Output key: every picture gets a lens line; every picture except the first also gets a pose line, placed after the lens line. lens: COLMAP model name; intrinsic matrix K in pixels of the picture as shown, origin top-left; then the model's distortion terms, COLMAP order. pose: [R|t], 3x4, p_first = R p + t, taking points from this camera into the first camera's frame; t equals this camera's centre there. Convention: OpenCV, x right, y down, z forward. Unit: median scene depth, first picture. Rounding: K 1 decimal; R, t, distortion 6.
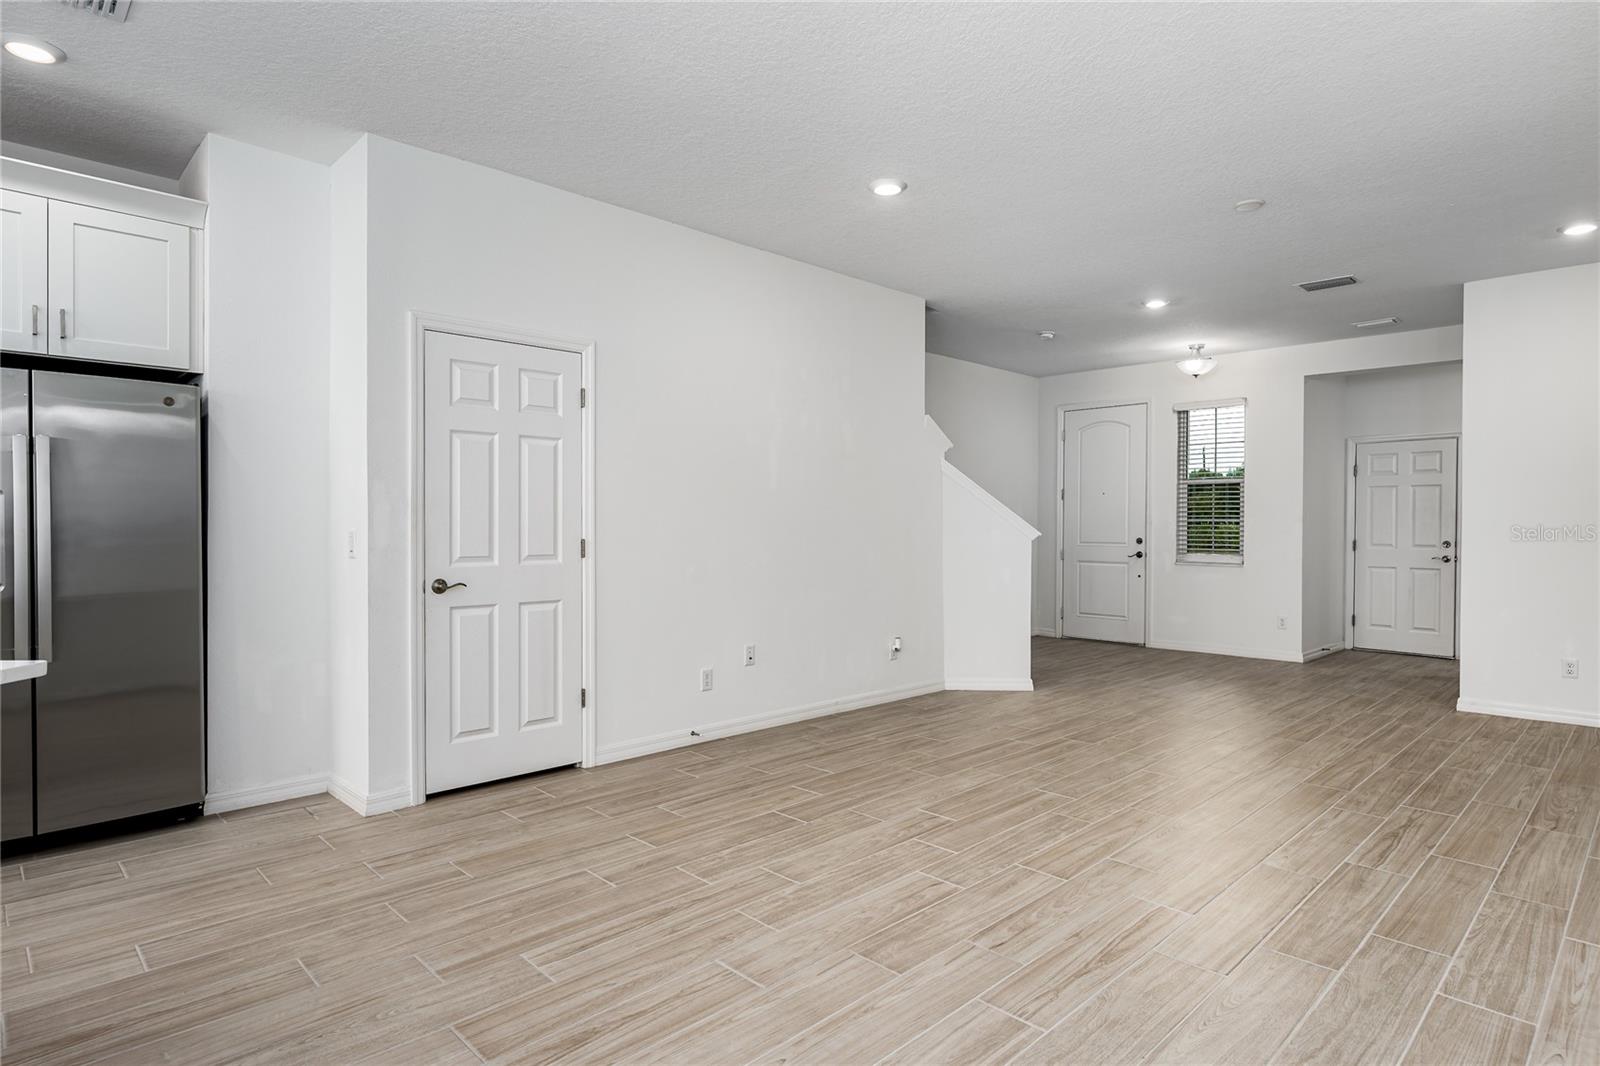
lens RADIAL K [[863.8, 0, 797.6], [0, 863.8, 520.4], [0, 0, 1]] dist [-0.004475, 0.000385]
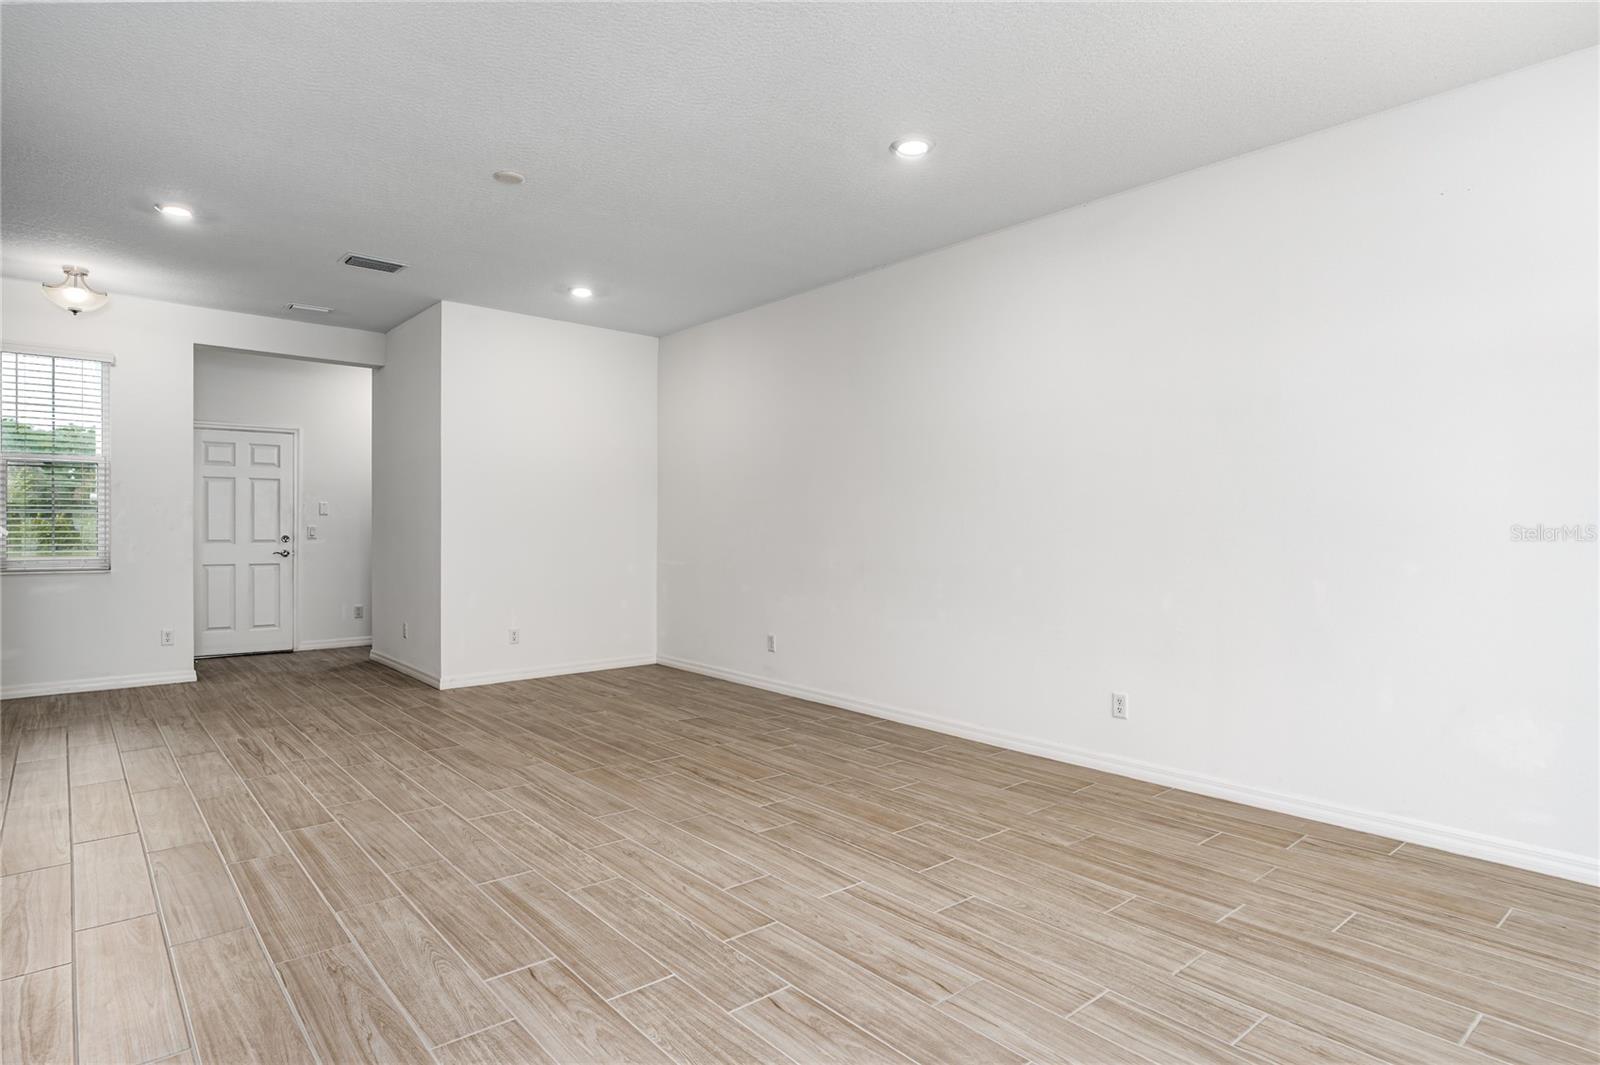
lens RADIAL K [[863.8, 0, 797.6], [0, 863.8, 519.9], [0, 0, 1]] dist [-0.004475, 0.000385]
pose [[0.066205, 0.005005, 0.997794, -0.463304], [-0.011069, 0.999930, -0.004281, 0.007122], [-0.997745, -0.010761, 0.066255, 0.748808]]
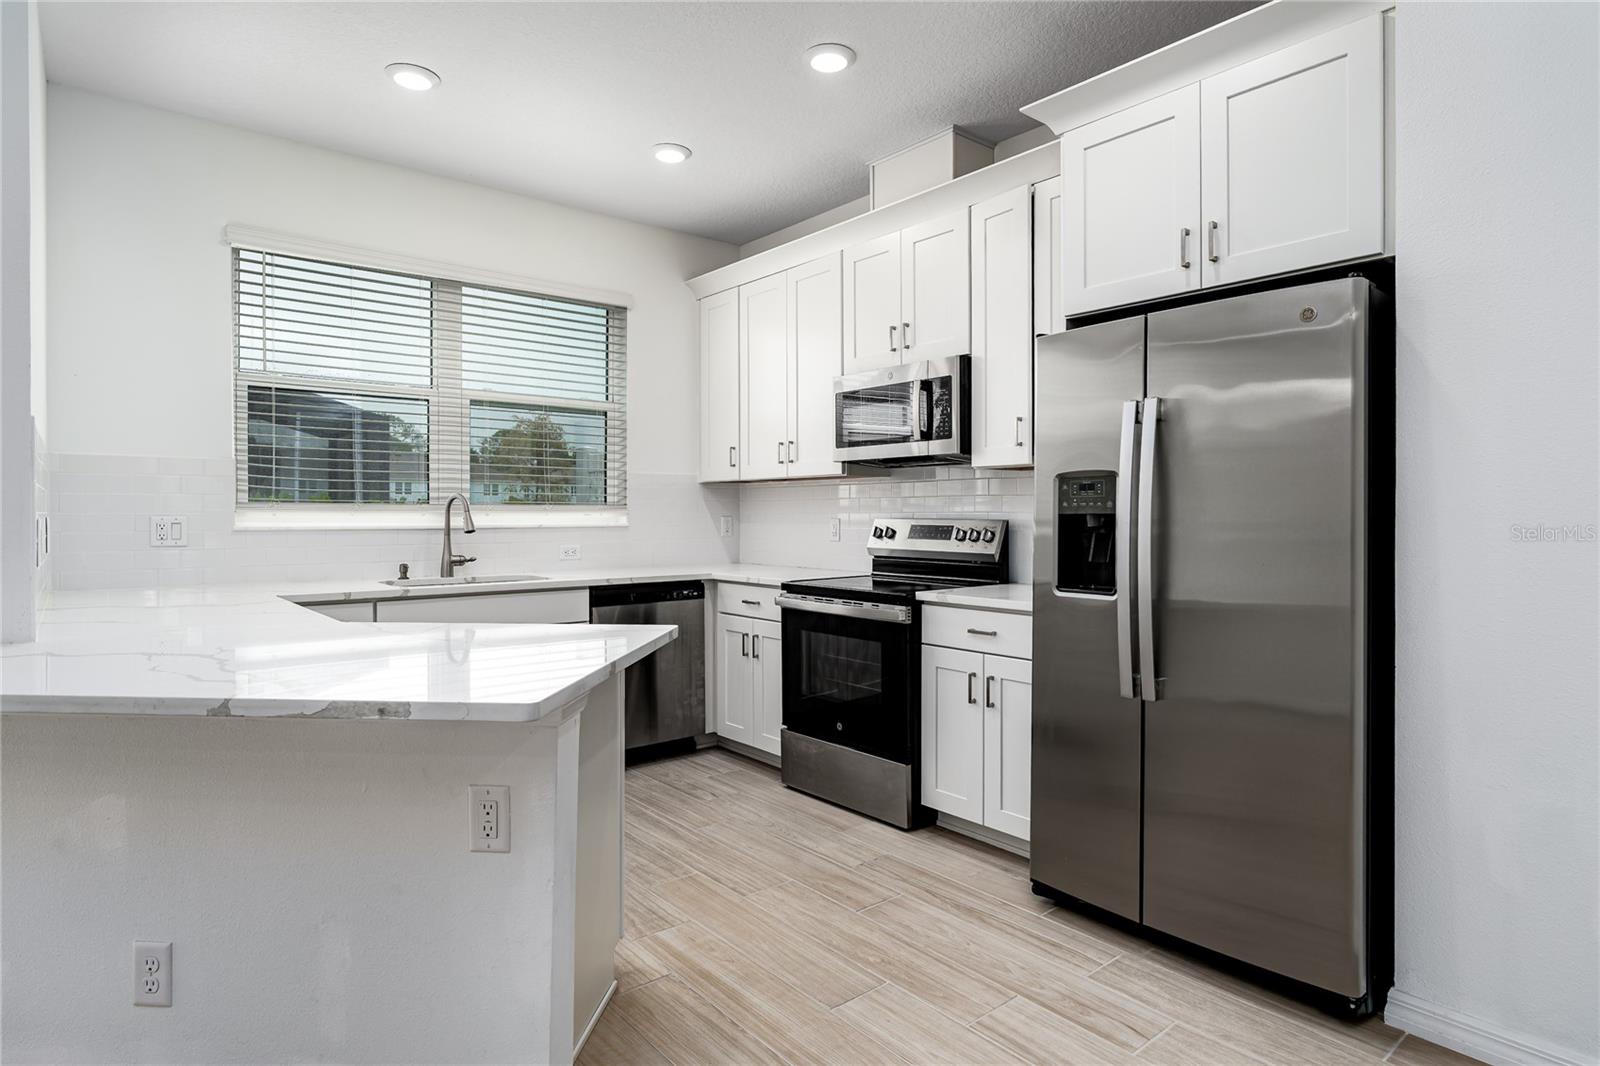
lens RADIAL K [[863.8, 0, 797.6], [0, 863.8, 520.4], [0, 0, 1]] dist [-0.004475, 0.000385]
pose [[-0.080642, 0.003571, -0.996737, -0.085842], [0.006805, 0.999972, 0.003032, 0.003792], [0.996720, -0.006538, -0.080664, 0.646918]]
